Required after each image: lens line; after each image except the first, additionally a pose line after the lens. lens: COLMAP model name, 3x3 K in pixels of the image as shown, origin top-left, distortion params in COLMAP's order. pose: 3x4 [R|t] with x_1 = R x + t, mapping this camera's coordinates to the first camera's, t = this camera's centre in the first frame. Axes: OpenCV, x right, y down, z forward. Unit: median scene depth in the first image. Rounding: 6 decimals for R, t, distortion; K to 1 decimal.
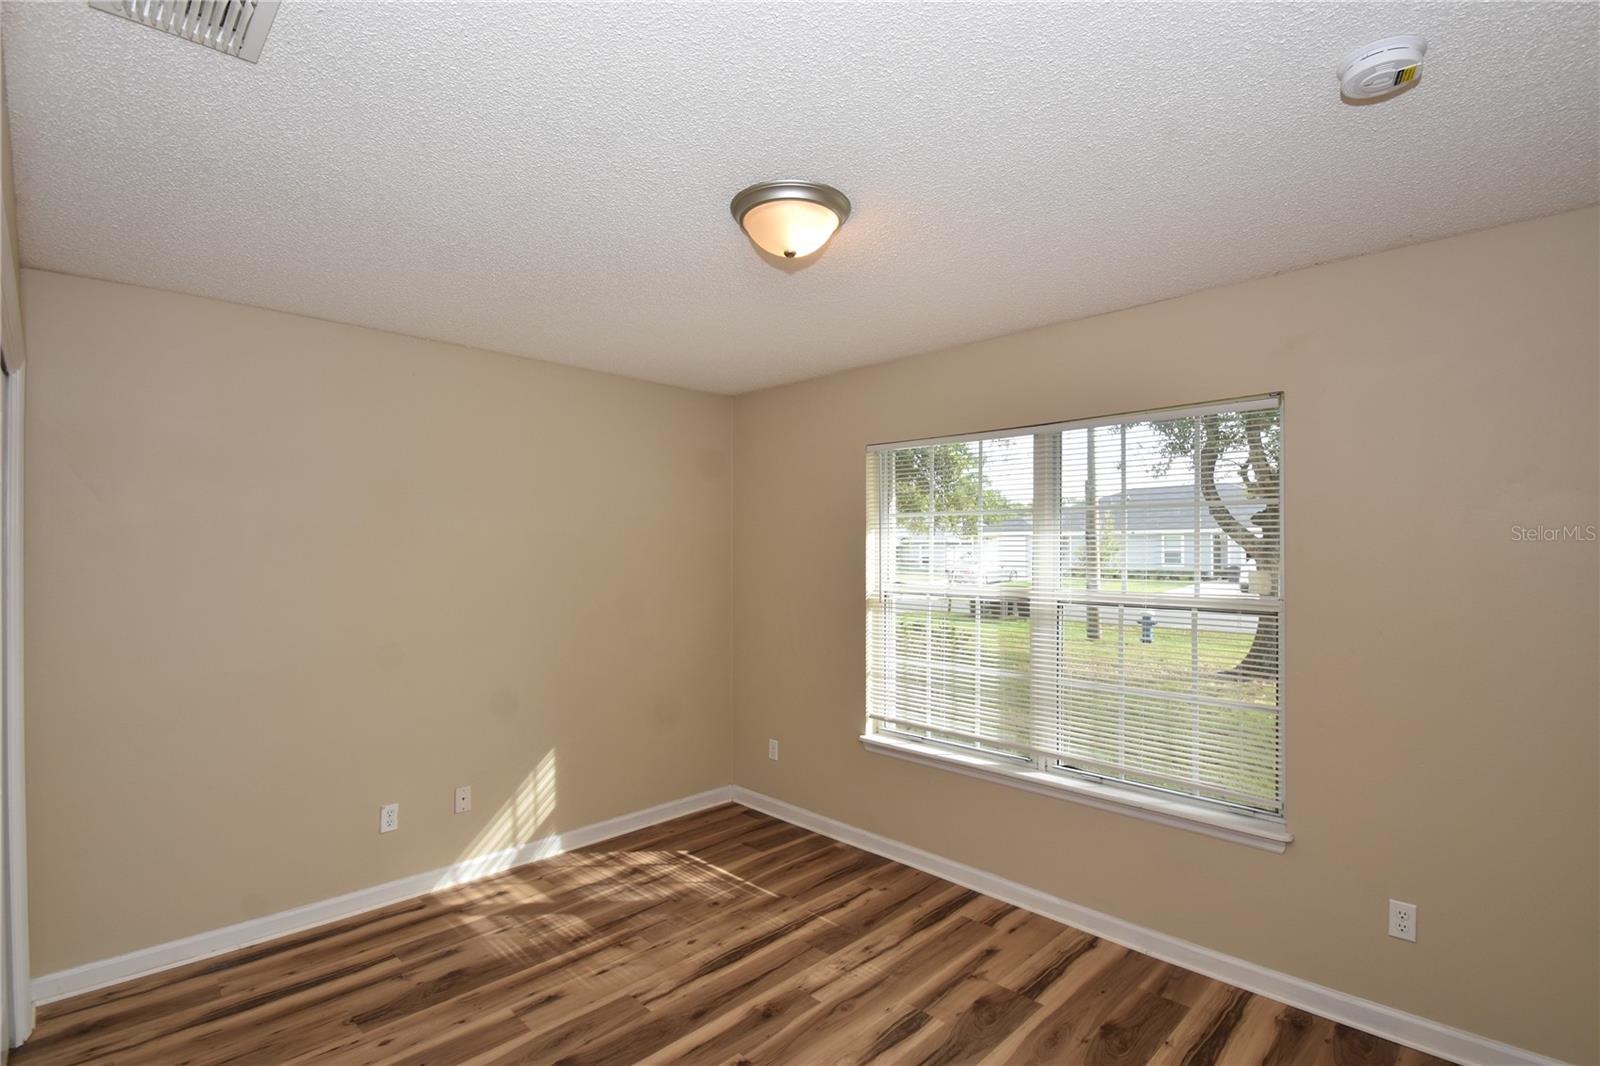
lens RADIAL K [[751.4, 0, 800.8], [0, 751.4, 550.3], [0, 0, 1]] dist [0.008946, -0.019215]
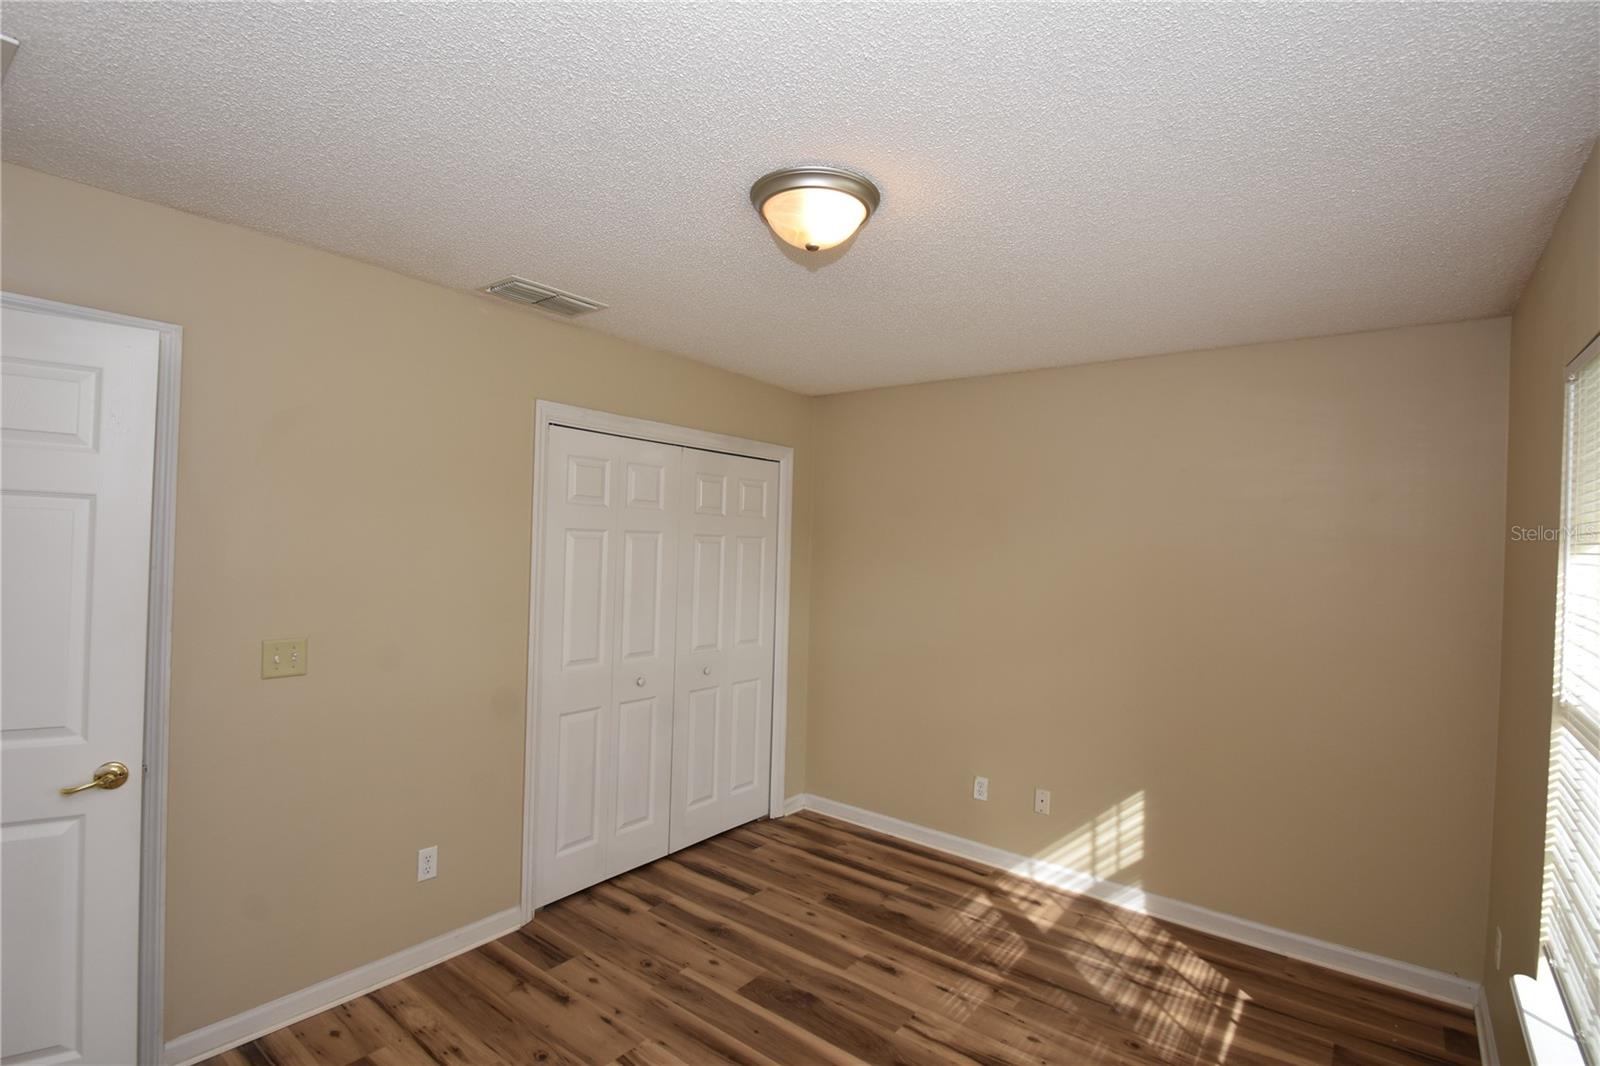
lens RADIAL K [[751.4, 0, 800.8], [0, 751.4, 550.3], [0, 0, 1]] dist [0.008946, -0.019215]
pose [[0.110273, 0.010021, -0.993851, 0.551882], [-0.026797, 0.999616, 0.007106, -0.015650], [0.993540, 0.025849, 0.110499, 0.546916]]
